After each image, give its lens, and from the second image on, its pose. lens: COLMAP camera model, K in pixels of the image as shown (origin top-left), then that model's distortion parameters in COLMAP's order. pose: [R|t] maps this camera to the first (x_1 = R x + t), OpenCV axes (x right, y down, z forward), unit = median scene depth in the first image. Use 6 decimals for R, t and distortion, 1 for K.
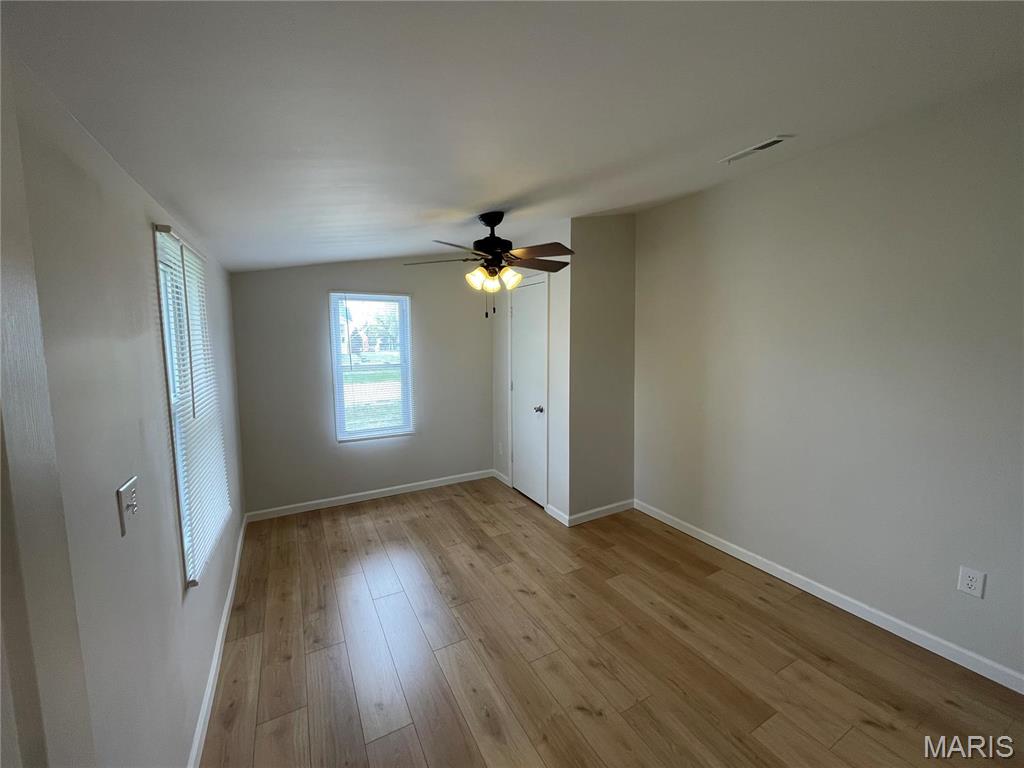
lens RADIAL K [[410.4, 0, 516.1], [0, 410.4, 385.6], [0, 0, 1]] dist [0.001897, 0.000340]
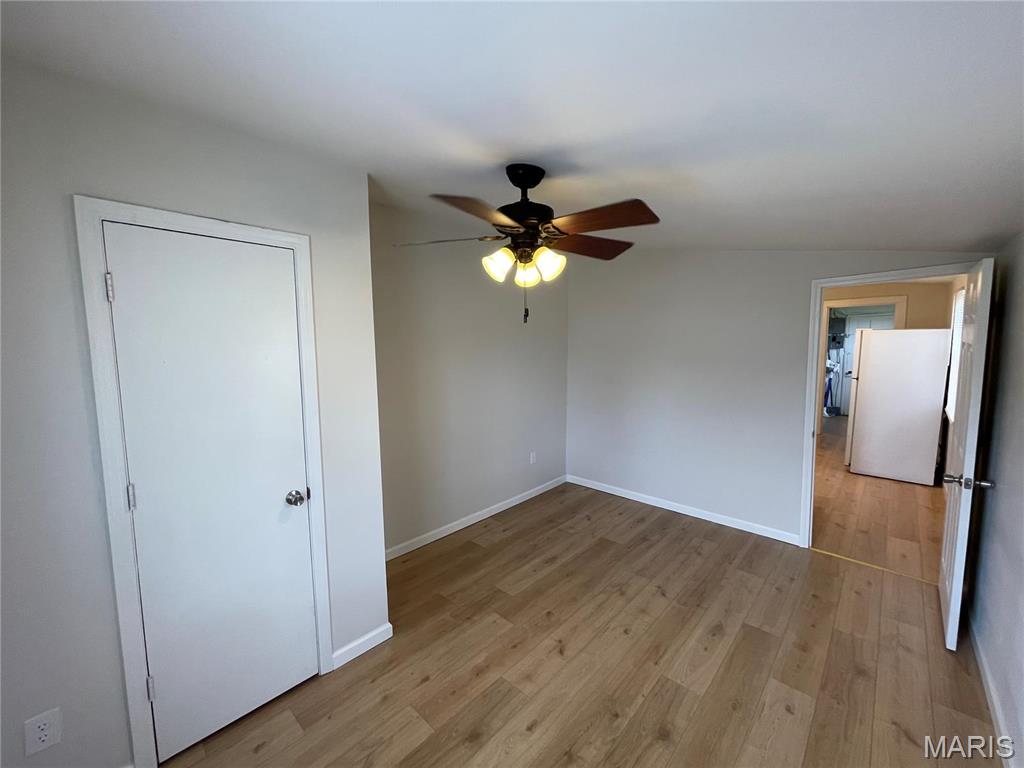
lens RADIAL K [[410.4, 0, 516.1], [0, 410.4, 385.6], [0, 0, 1]] dist [0.001897, 0.000340]
pose [[-0.308427, -0.085994, 0.947353, -0.722625], [0.124207, 0.983739, 0.129734, -0.160594], [-0.943104, 0.157681, -0.292731, 1.276639]]
